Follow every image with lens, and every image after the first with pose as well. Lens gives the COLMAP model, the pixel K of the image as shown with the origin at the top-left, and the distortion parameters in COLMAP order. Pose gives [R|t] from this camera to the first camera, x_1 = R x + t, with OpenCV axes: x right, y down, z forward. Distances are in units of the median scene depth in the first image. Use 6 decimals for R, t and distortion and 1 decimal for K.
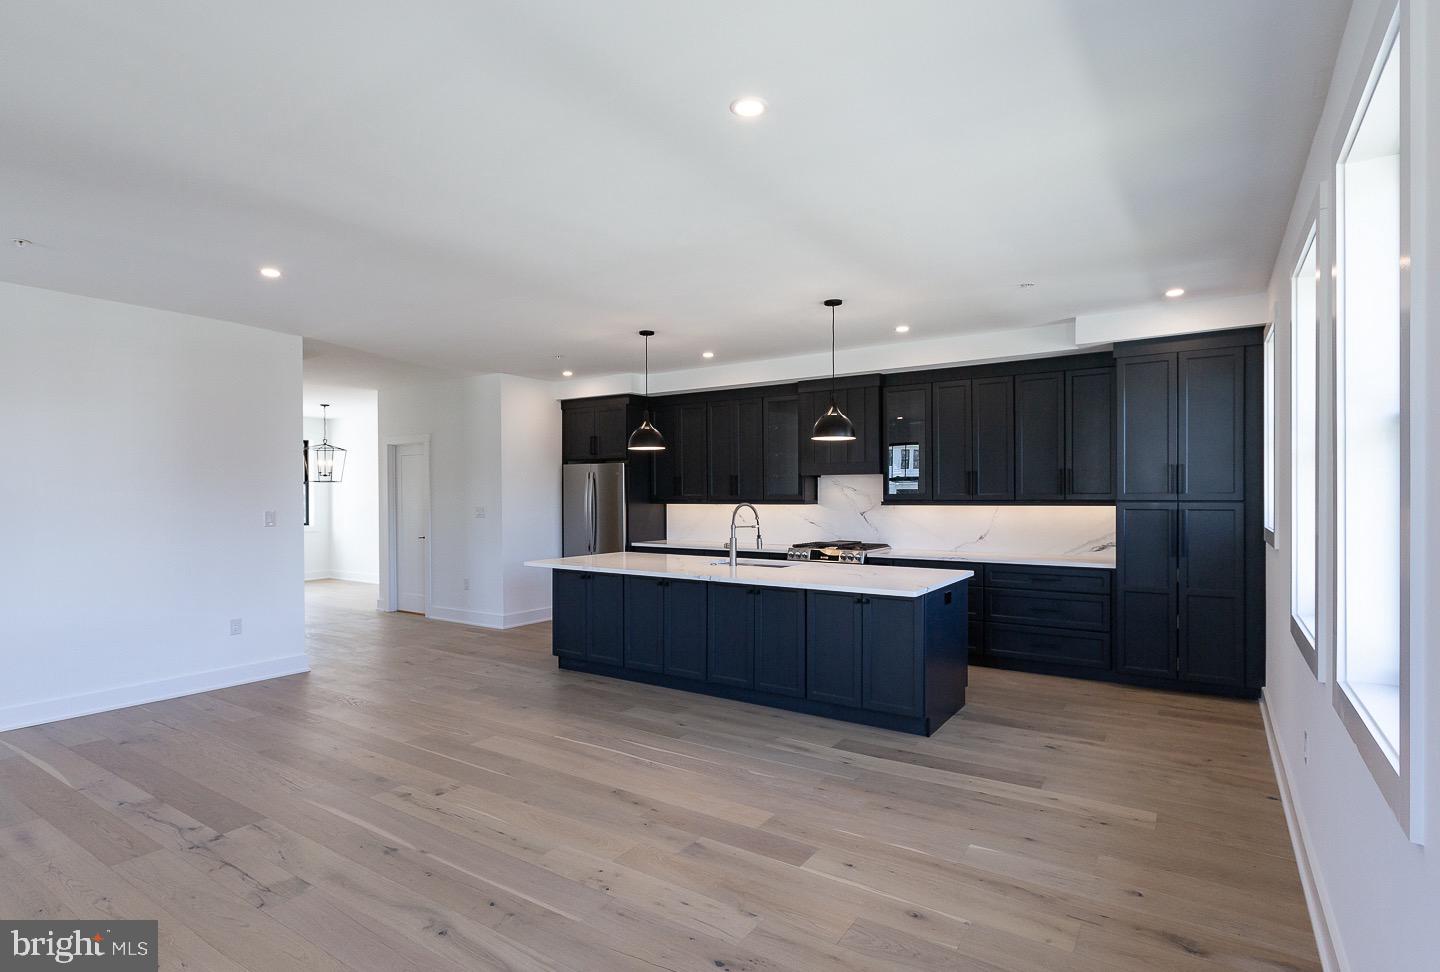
lens RADIAL K [[740.3, 0, 720.0], [0, 740.3, 486.0], [0, 0, 1]] dist [-0.001526, 0.000894]
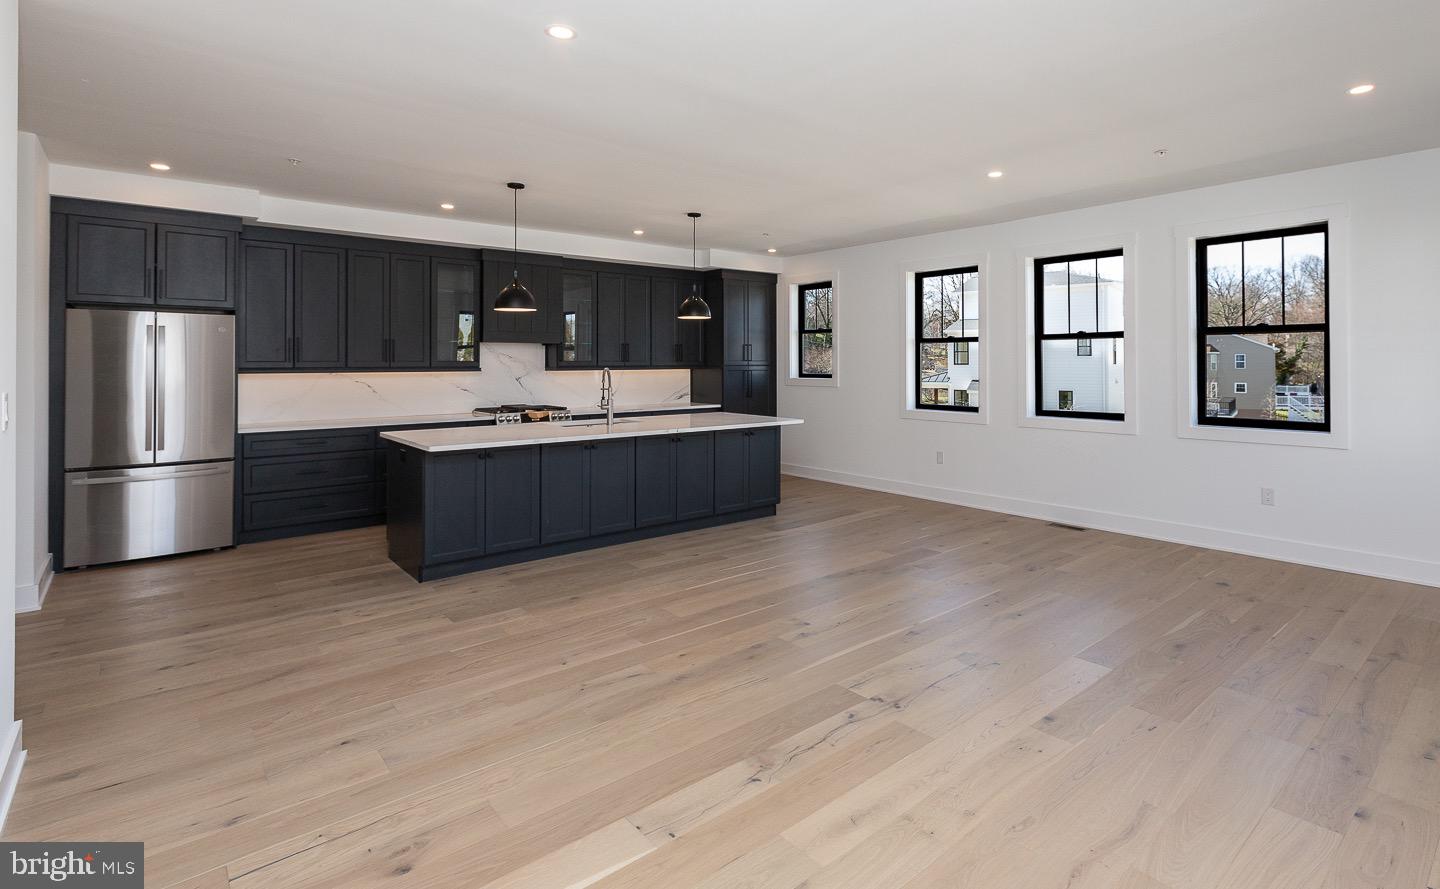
lens RADIAL K [[690.8, 0, 720.0], [0, 690.8, 444.5], [0, 0, 1]] dist [-0.001568, -0.000013]
pose [[0.289900, -0.115086, 0.950112, -0.991862], [-0.009061, 0.992369, 0.122969, 0.006735], [-0.957014, -0.044258, 0.286645, 0.585403]]
